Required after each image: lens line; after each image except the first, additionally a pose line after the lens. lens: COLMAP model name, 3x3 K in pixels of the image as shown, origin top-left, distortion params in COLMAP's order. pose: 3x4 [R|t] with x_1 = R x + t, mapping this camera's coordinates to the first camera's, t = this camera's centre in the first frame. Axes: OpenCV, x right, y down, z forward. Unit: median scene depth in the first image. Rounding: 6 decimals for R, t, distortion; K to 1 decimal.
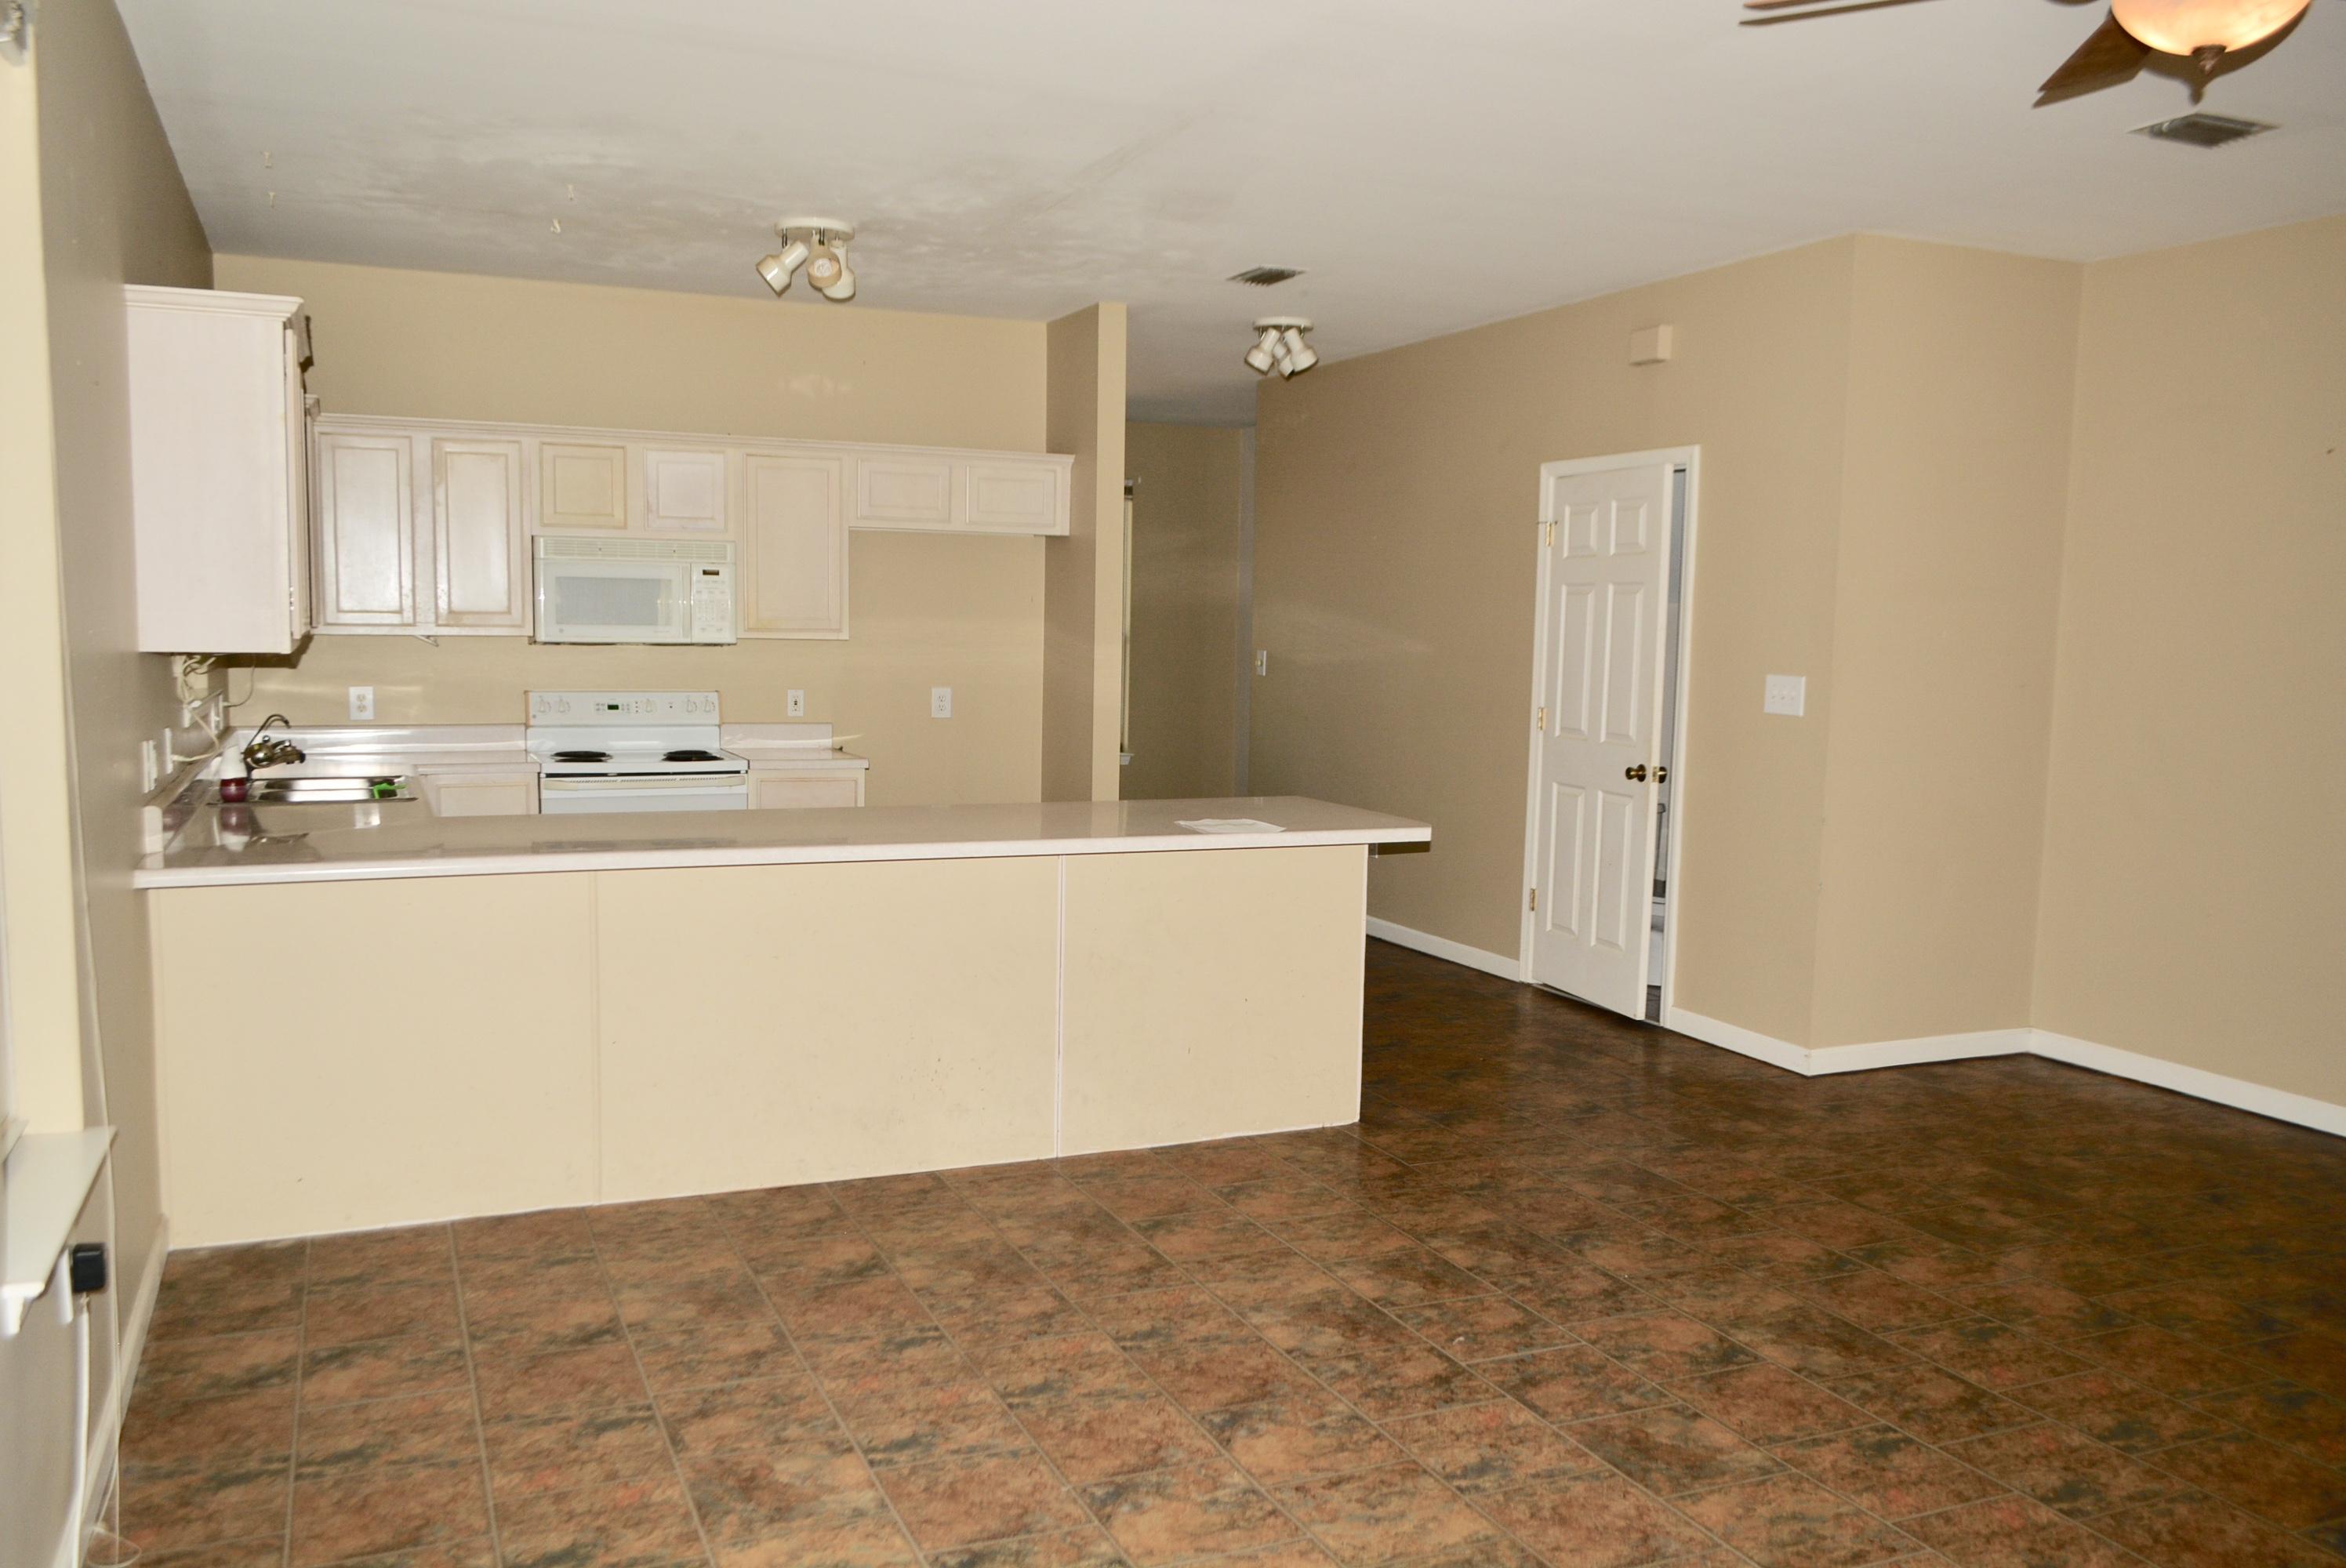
lens RADIAL K [[1827.2, 0, 1169.6], [0, 1827.2, 789.7], [0, 0, 1]] dist [-0.019917, 0.009018]
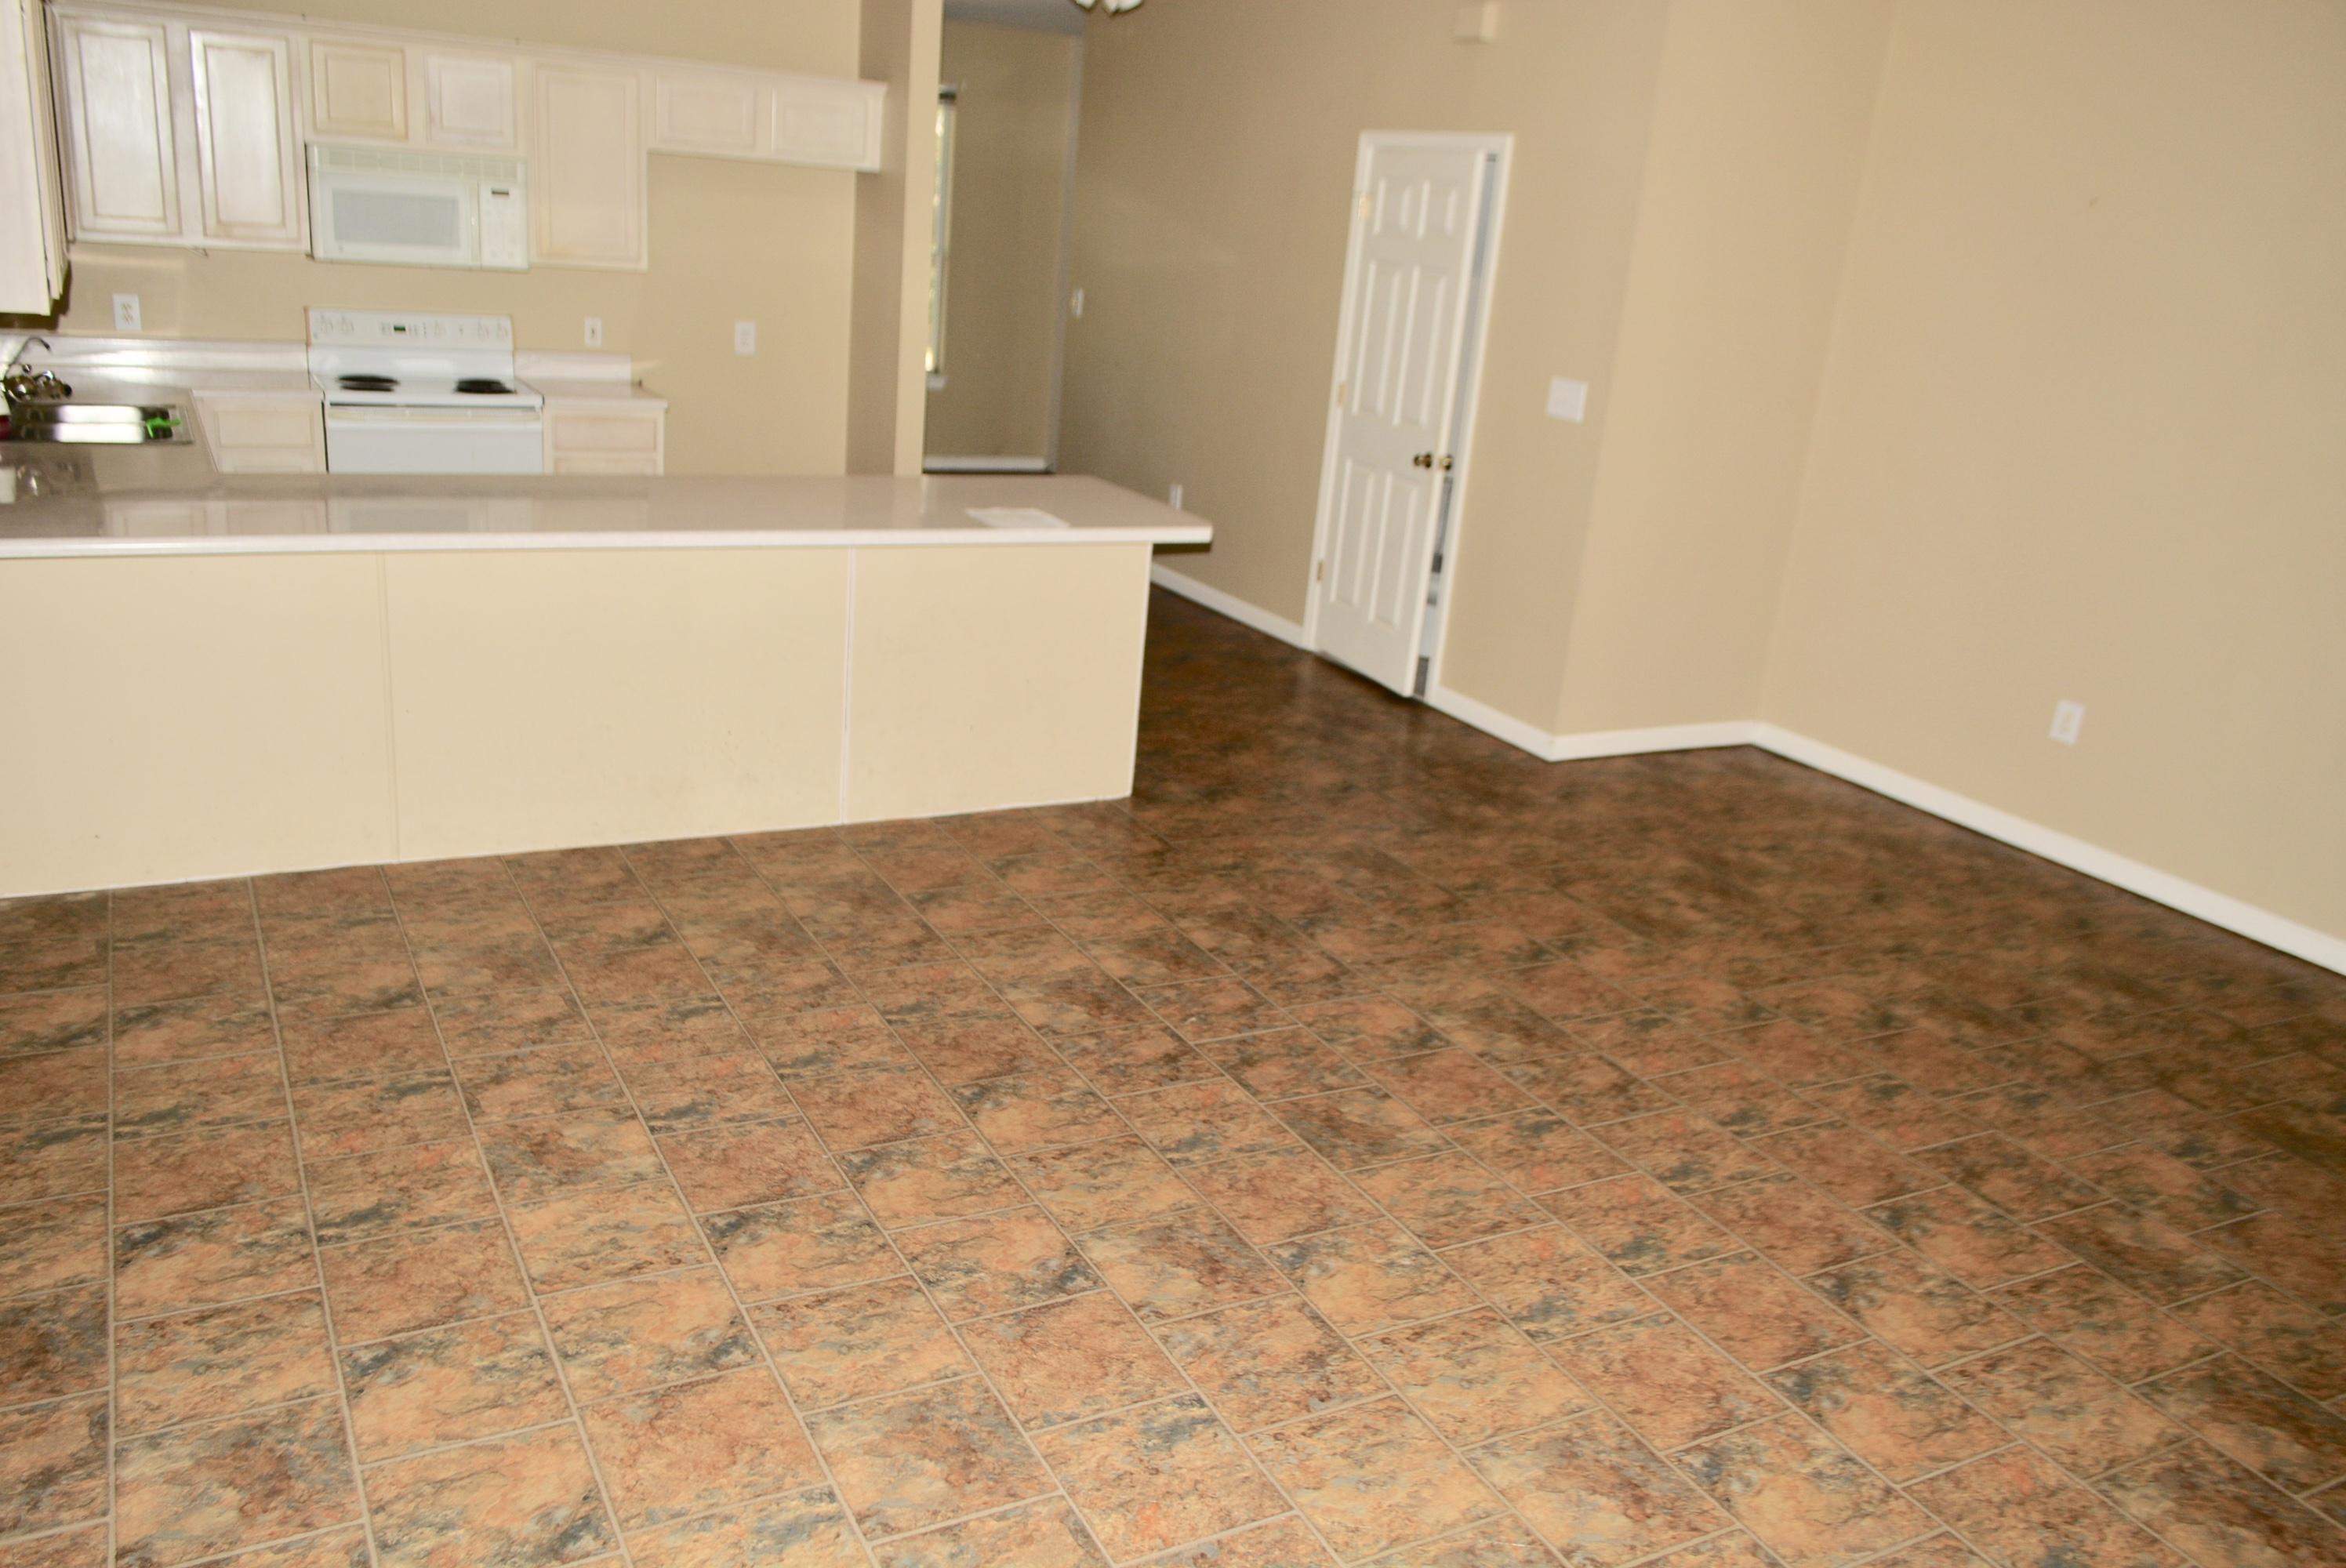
lens RADIAL K [[1827.2, 0, 1174.1], [0, 1827.2, 784.3], [0, 0, 1]] dist [-0.019917, 0.009018]
pose [[0.994293, 0.034988, 0.100784, 0.027169], [-0.056458, 0.974132, 0.218812, -0.078705], [-0.090521, -0.223253, 0.970548, -0.054694]]
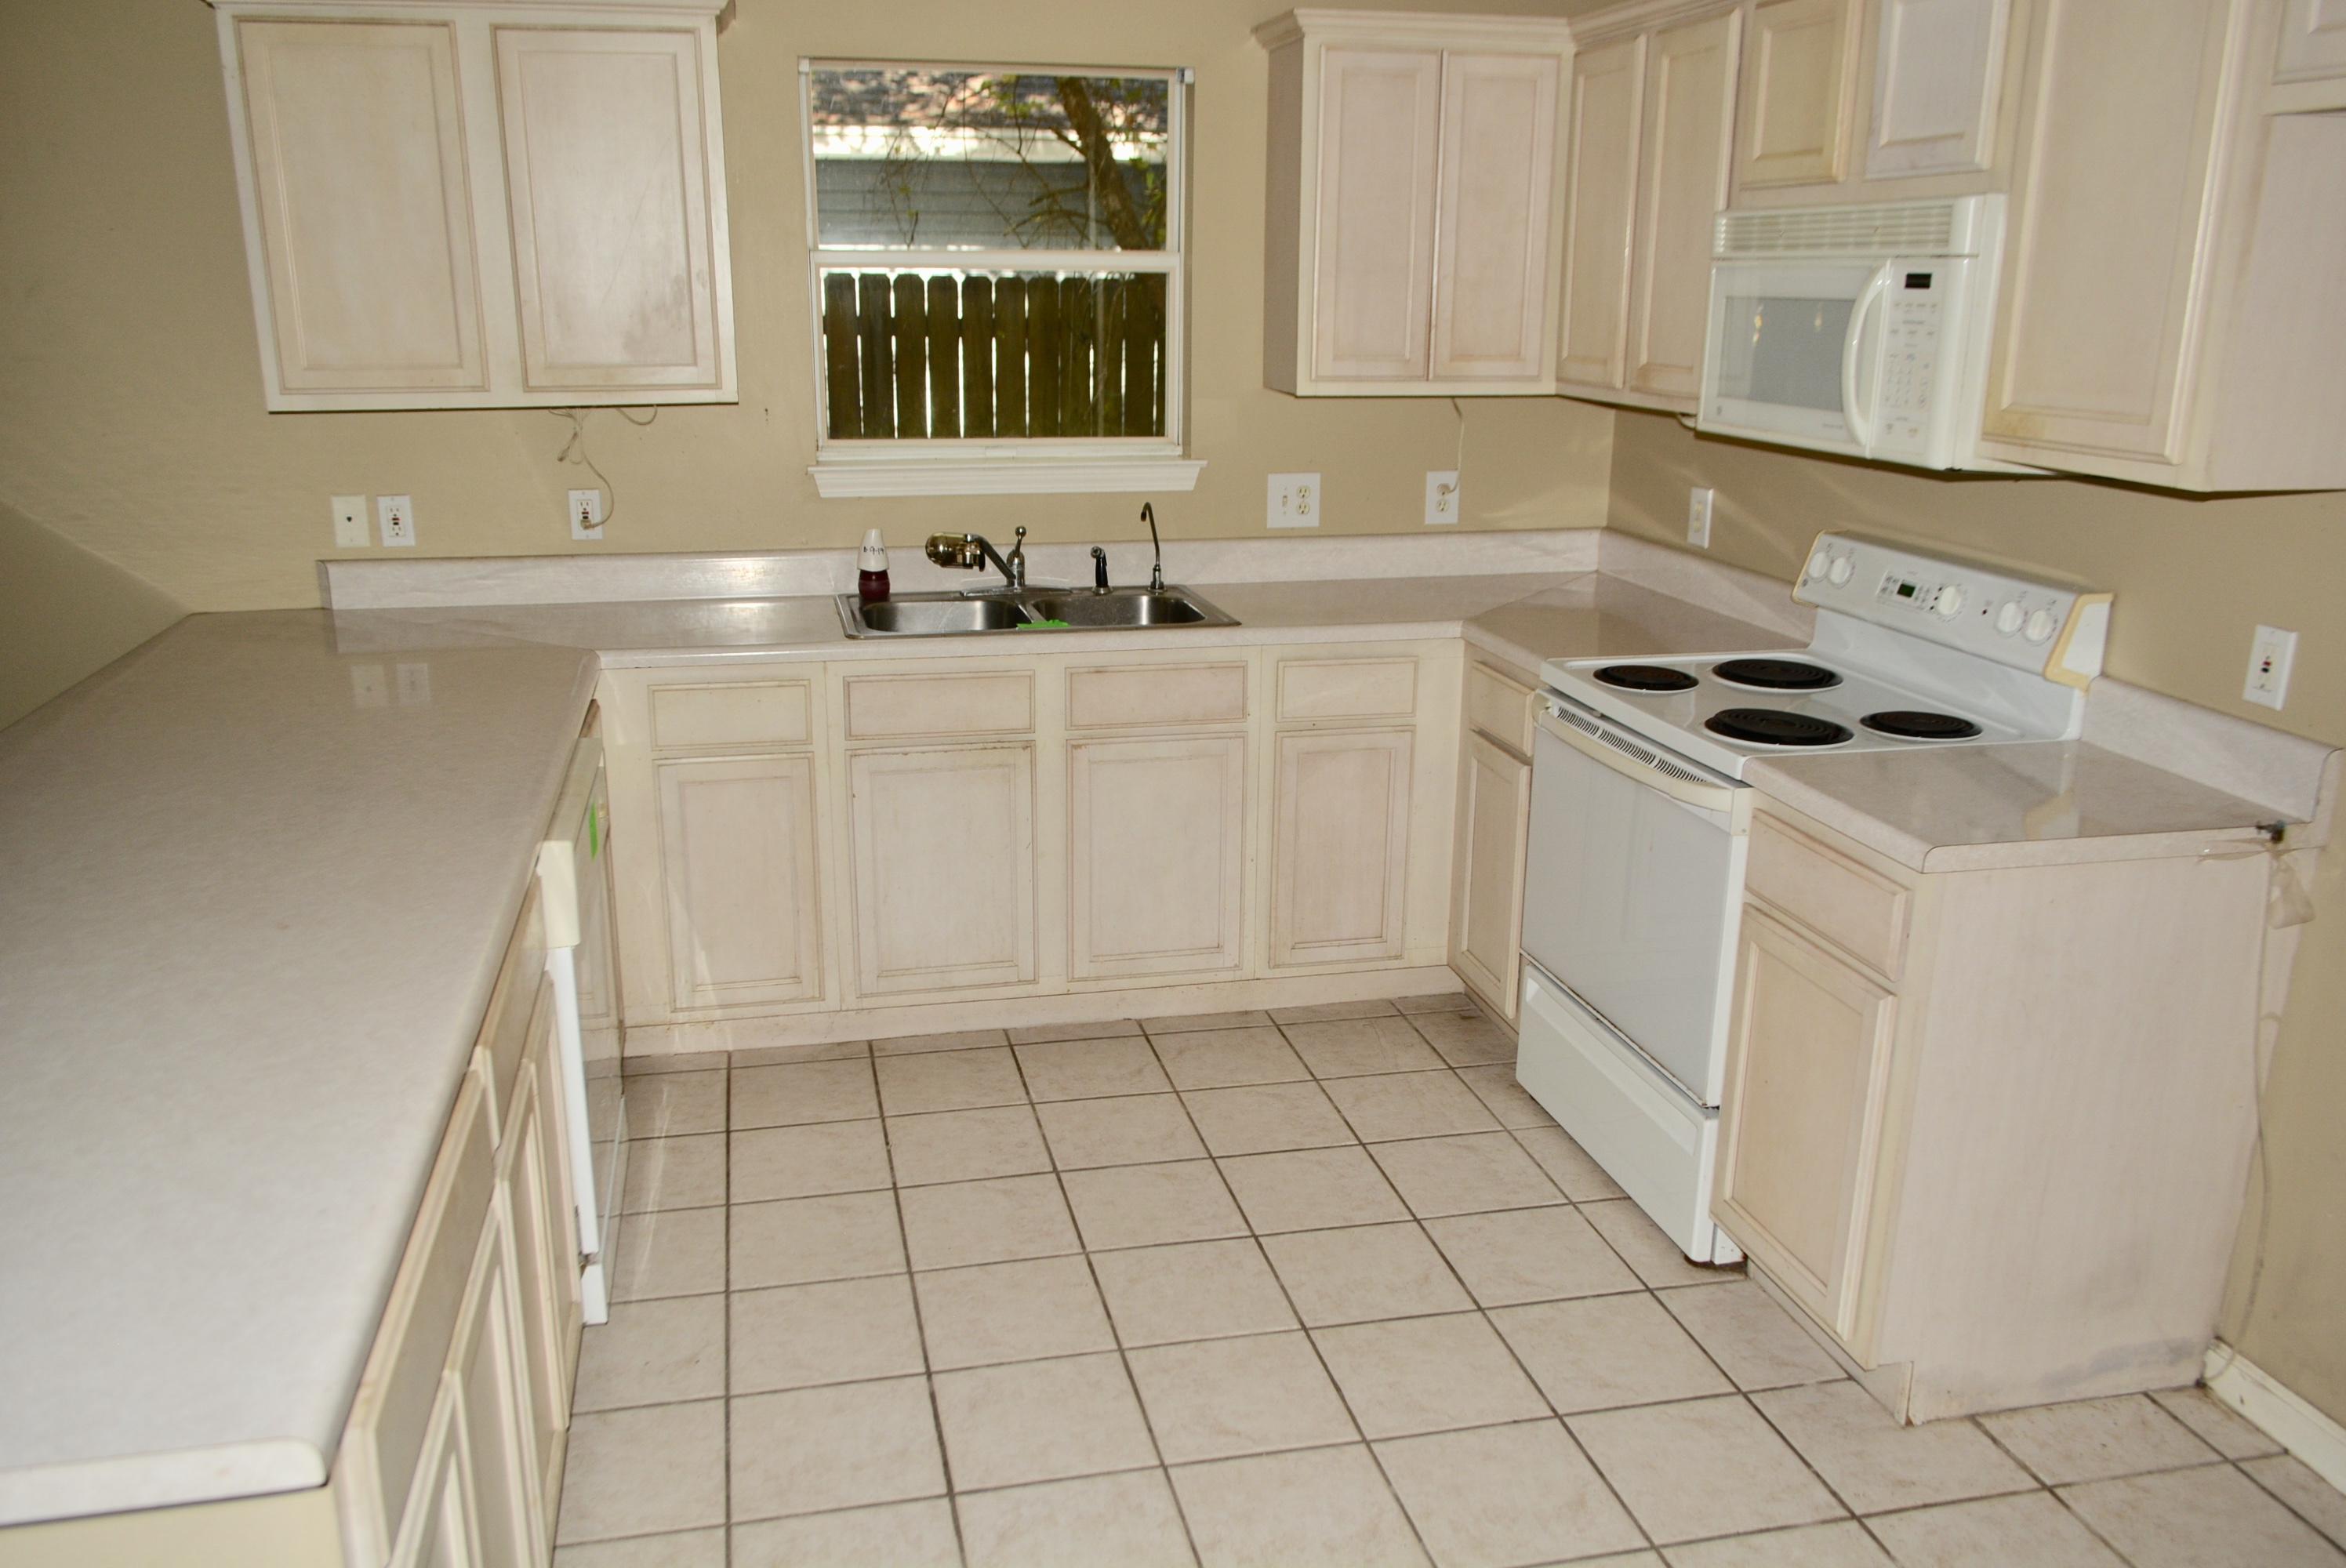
lens RADIAL K [[1827.2, 0, 1169.5], [0, 1827.2, 788.7], [0, 0, 1]] dist [-0.019917, 0.009018]
pose [[-0.186041, 0.245494, -0.951379, 0.305097], [-0.100028, 0.958520, 0.266897, -0.178443], [0.977437, 0.144819, -0.153767, 1.592034]]
